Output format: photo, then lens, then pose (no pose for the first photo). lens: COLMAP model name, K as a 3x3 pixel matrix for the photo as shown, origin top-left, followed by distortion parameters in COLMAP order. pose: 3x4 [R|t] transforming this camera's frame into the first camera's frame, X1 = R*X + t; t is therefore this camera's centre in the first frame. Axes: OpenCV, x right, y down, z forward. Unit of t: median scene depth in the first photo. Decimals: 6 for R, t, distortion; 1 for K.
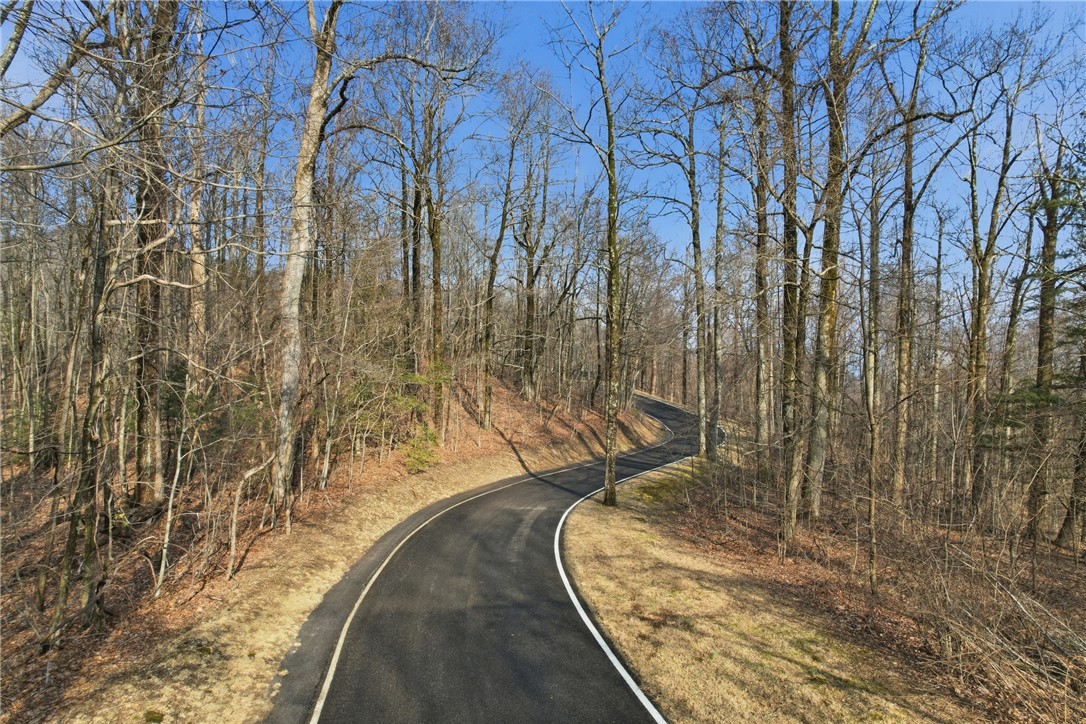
lens RADIAL K [[707.4, 0, 547.0], [0, 707.4, 360.1], [0, 0, 1]] dist [-0.072113, 0.079550]
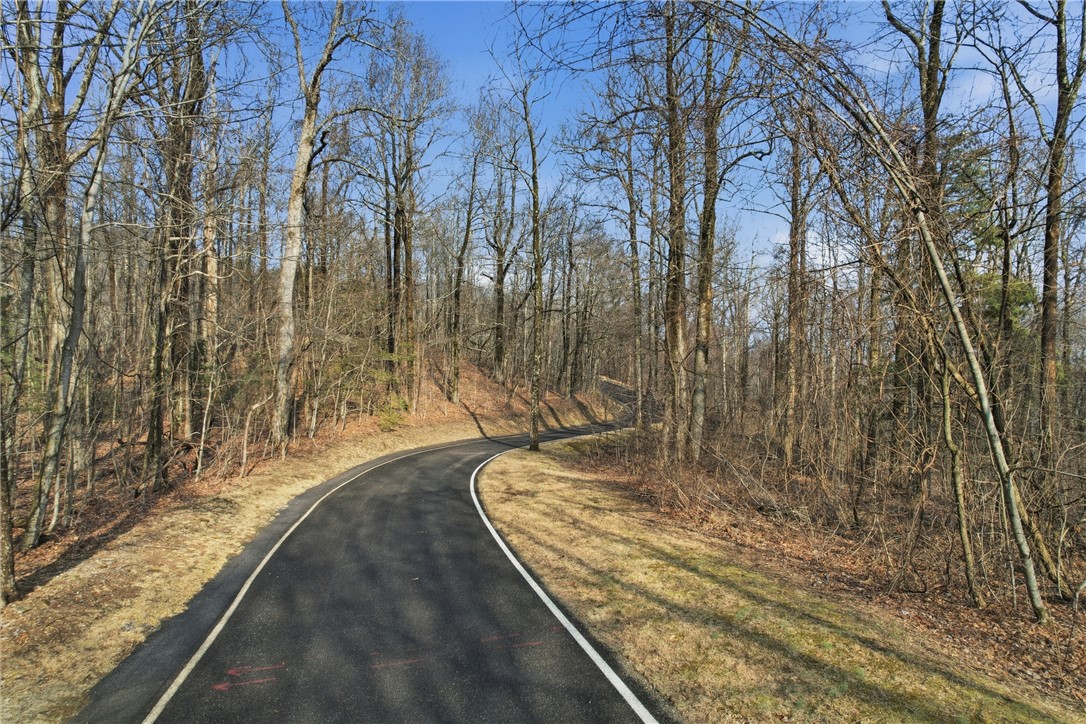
lens RADIAL K [[732.9, 0, 543.0], [0, 732.9, 362.0], [0, 0, 1]] dist [-0.043633, 0.090830]
pose [[0.999756, 0.000792, -0.022064, 0.123378], [-0.000797, 1.000000, -0.000184, 0.039749], [0.022064, 0.000202, 0.999757, -0.303461]]
